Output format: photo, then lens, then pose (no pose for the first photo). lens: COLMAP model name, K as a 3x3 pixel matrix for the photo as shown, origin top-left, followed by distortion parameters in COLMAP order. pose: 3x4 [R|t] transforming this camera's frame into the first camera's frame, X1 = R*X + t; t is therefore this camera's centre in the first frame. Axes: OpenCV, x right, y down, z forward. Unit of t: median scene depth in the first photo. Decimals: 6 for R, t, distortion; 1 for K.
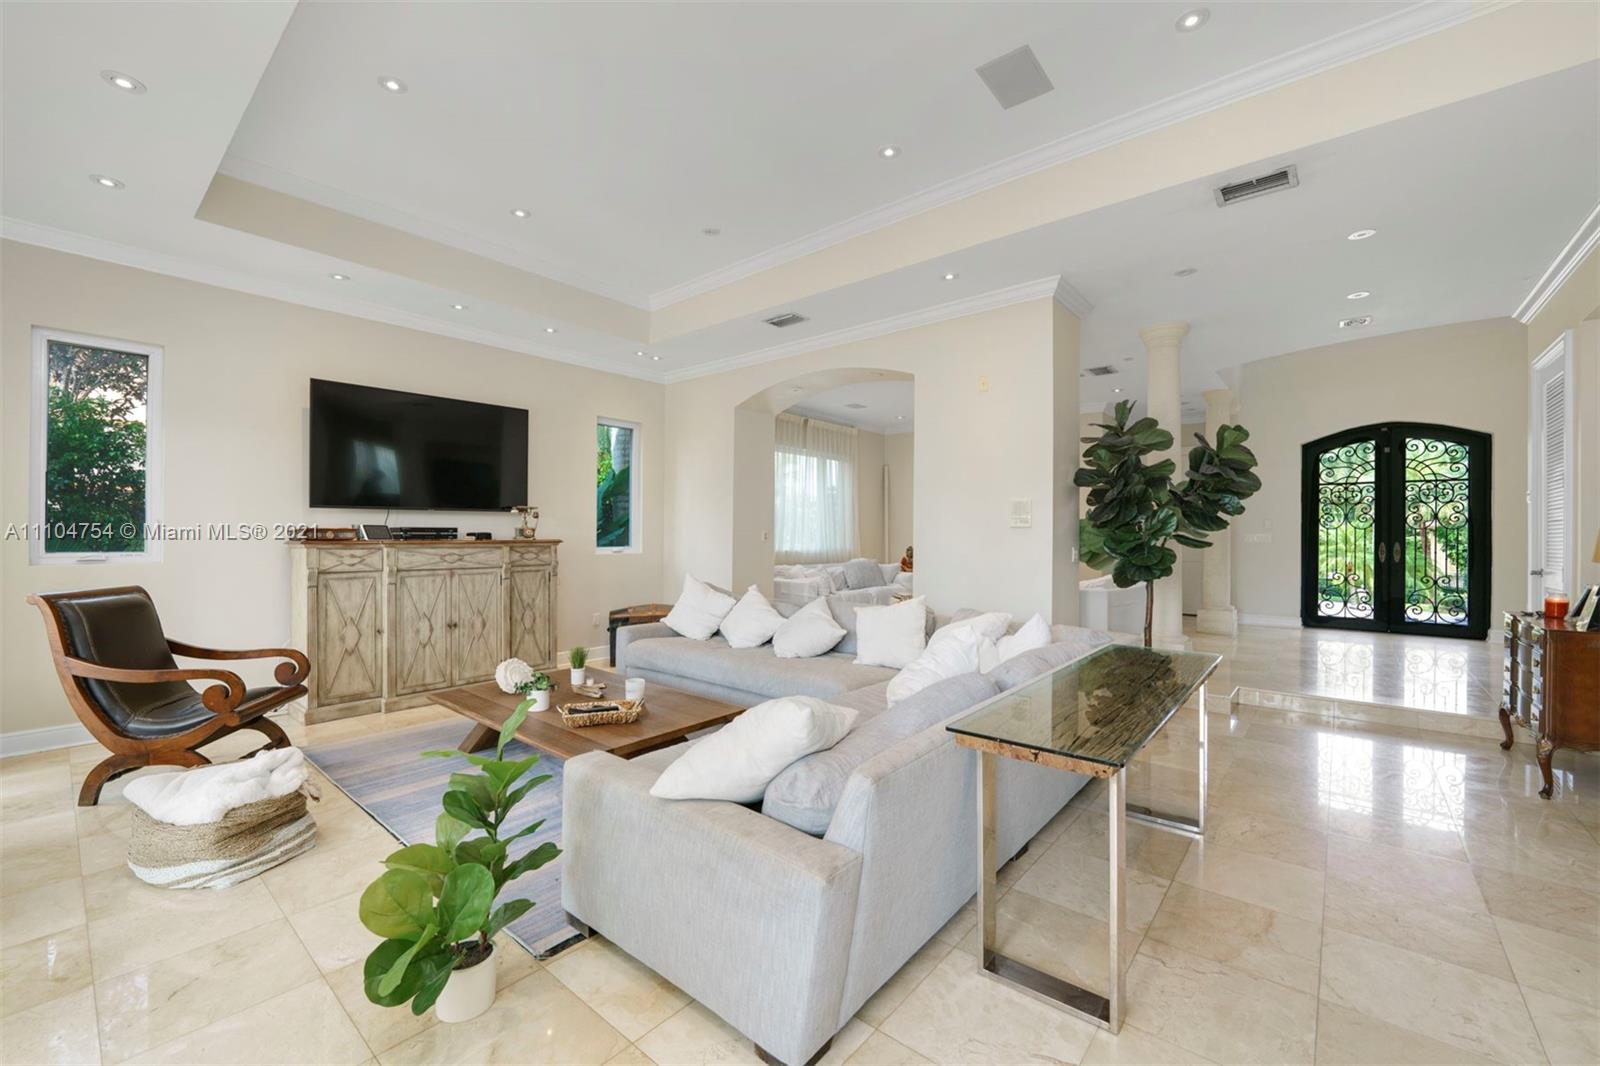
lens RADIAL K [[652.0, 0, 765.1], [0, 652.0, 531.3], [0, 0, 1]] dist [-0.002230, -0.000092]
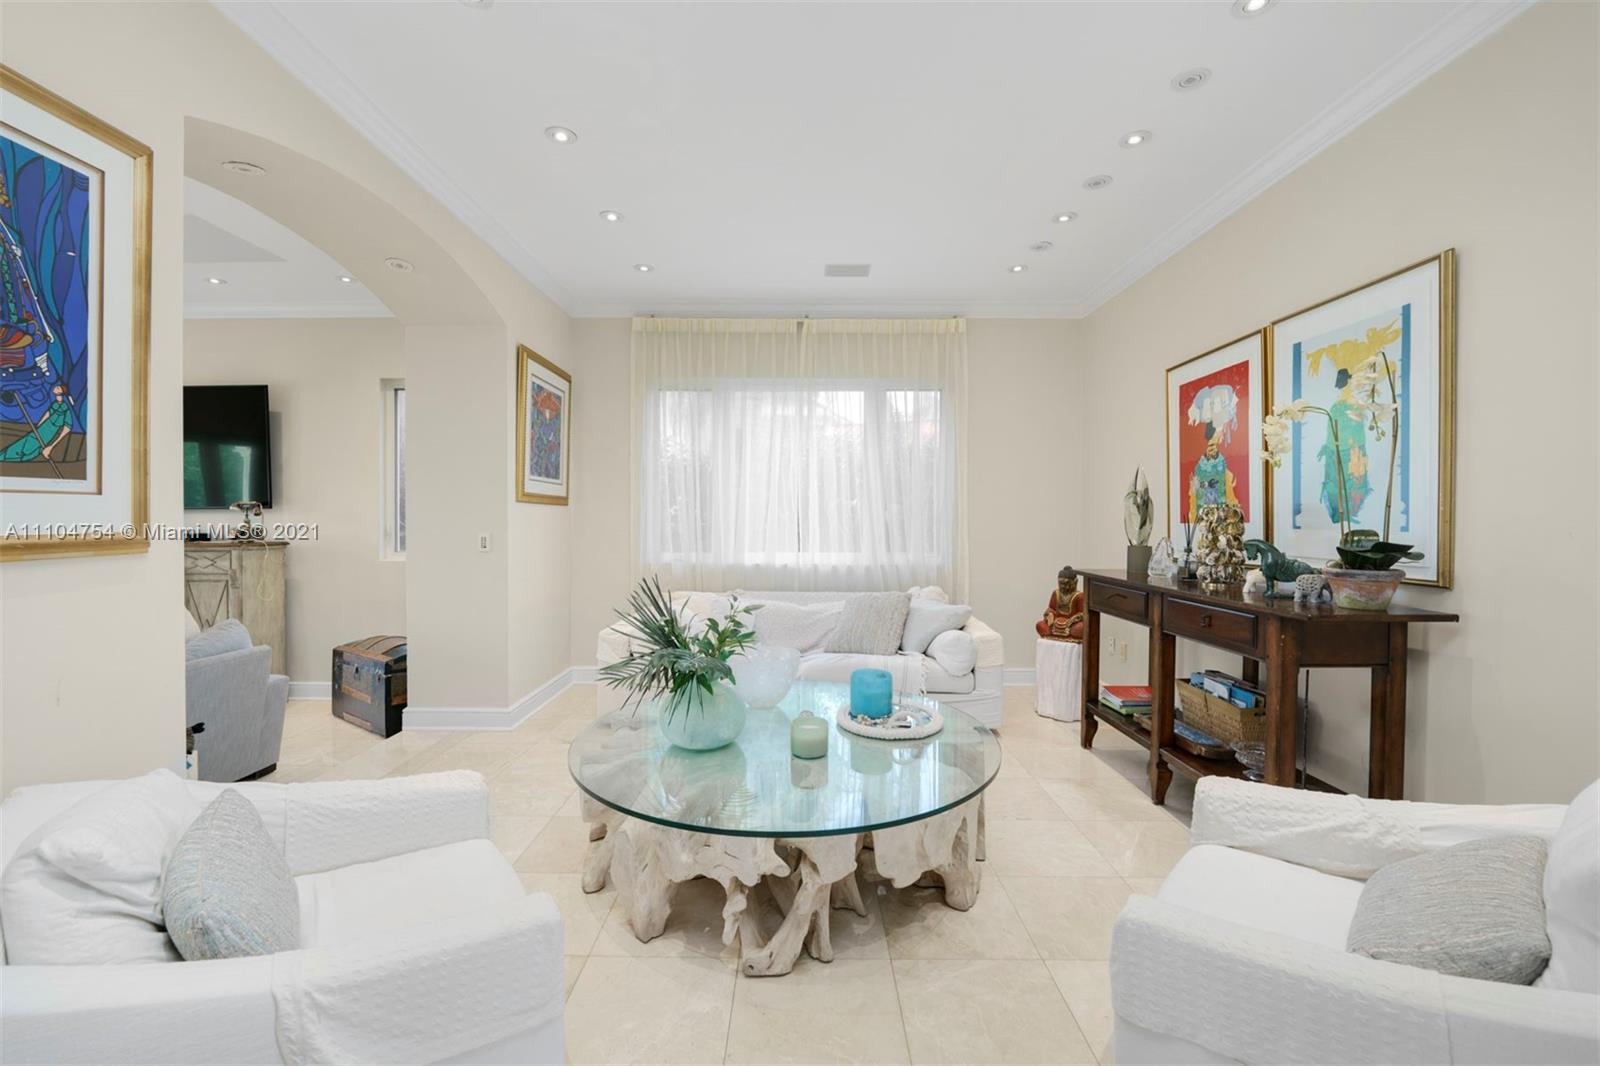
lens RADIAL K [[684.5, 0, 785.7], [0, 684.5, 523.8], [0, 0, 1]] dist [0.003453, 0.000229]
pose [[0.649404, -0.000279, -0.760444, 0.850214], [0.002471, 0.999995, 0.001744, -0.012143], [0.760440, -0.003011, 0.649401, 1.104869]]
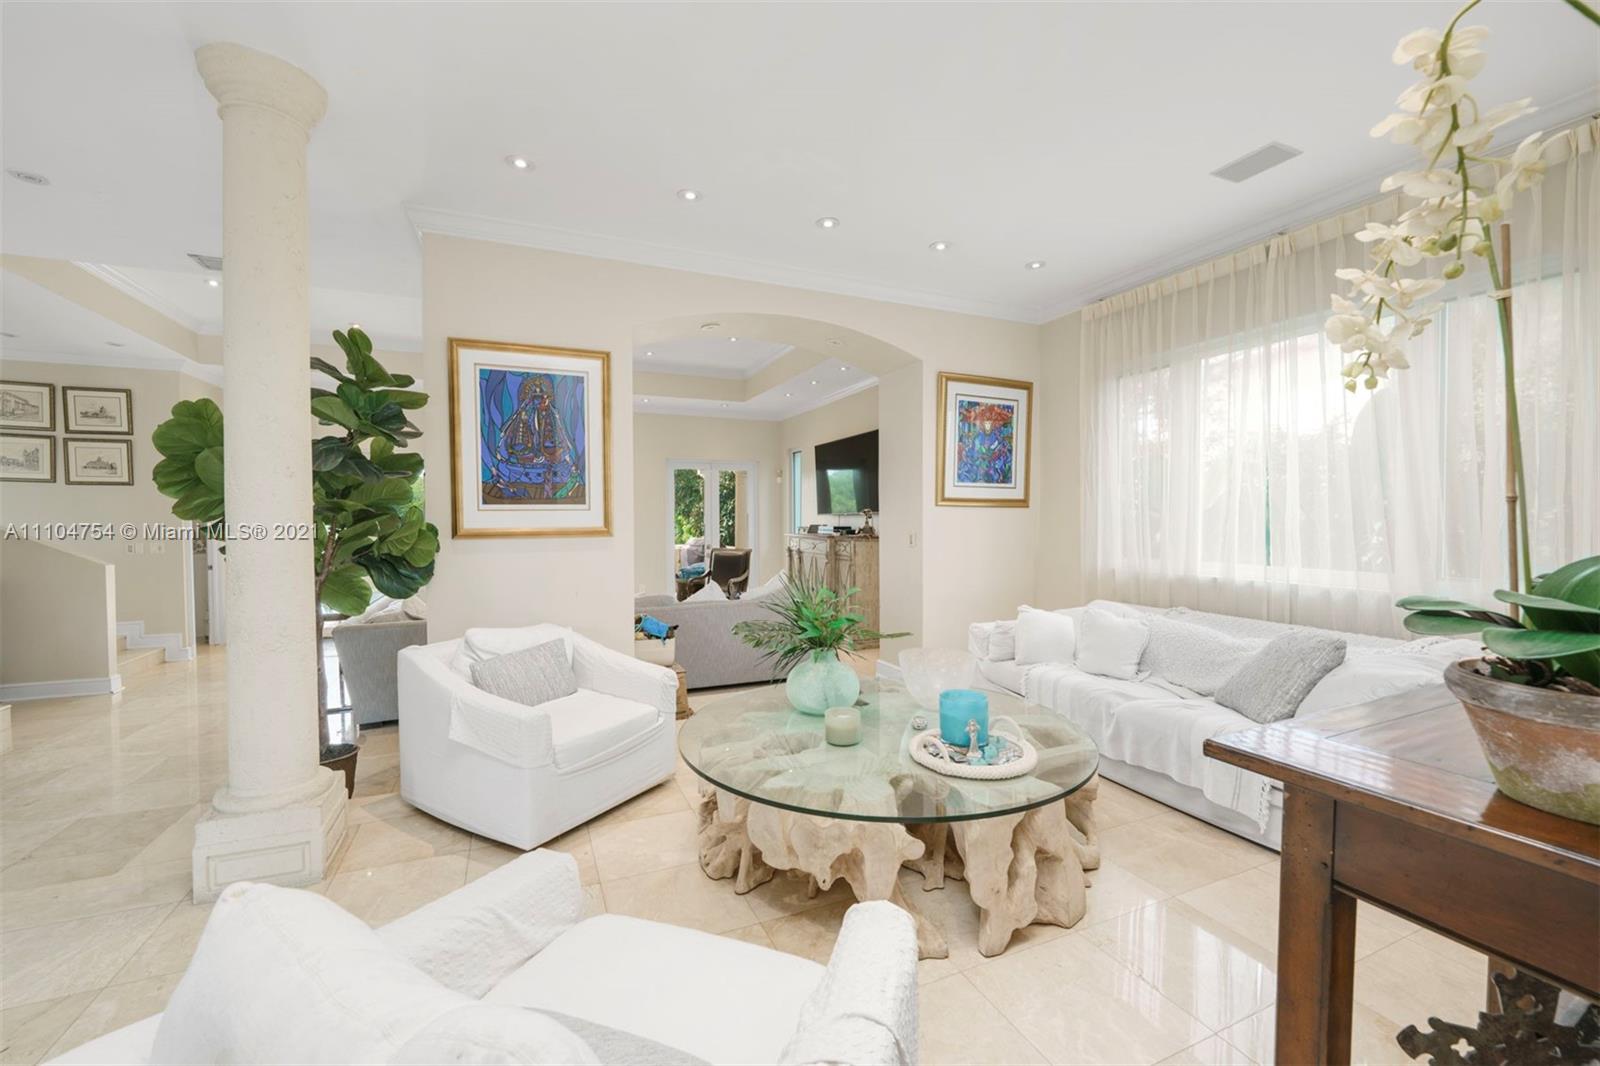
lens RADIAL K [[652.0, 0, 765.1], [0, 652.0, 531.3], [0, 0, 1]] dist [-0.002230, -0.000092]
pose [[-0.457591, 0.009717, -0.889110, 0.952311], [-0.002558, 0.999922, 0.012244, -0.012346], [0.889159, 0.007877, -0.457531, 1.611509]]
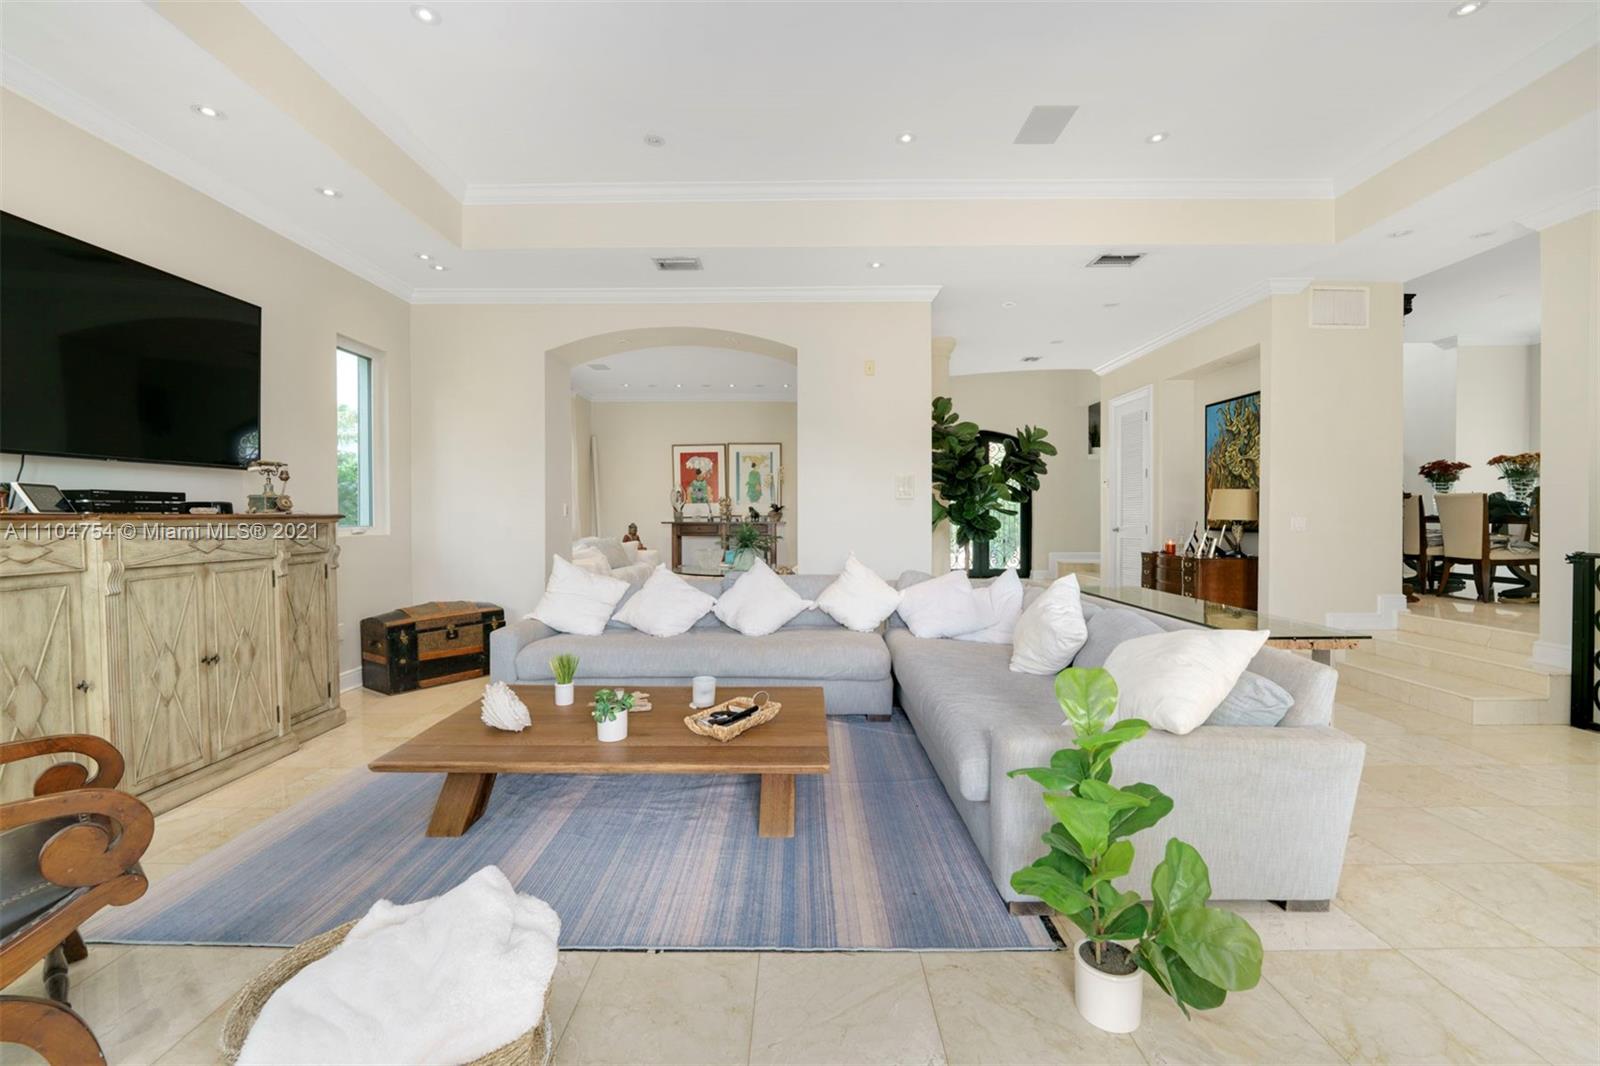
lens RADIAL K [[684.5, 0, 785.7], [0, 684.5, 523.8], [0, 0, 1]] dist [0.003453, 0.000229]
pose [[0.758682, -0.013900, 0.651313, -0.489117], [0.003097, 0.999838, 0.017731, 0.013543], [-0.651454, -0.011435, 0.758602, 0.200853]]
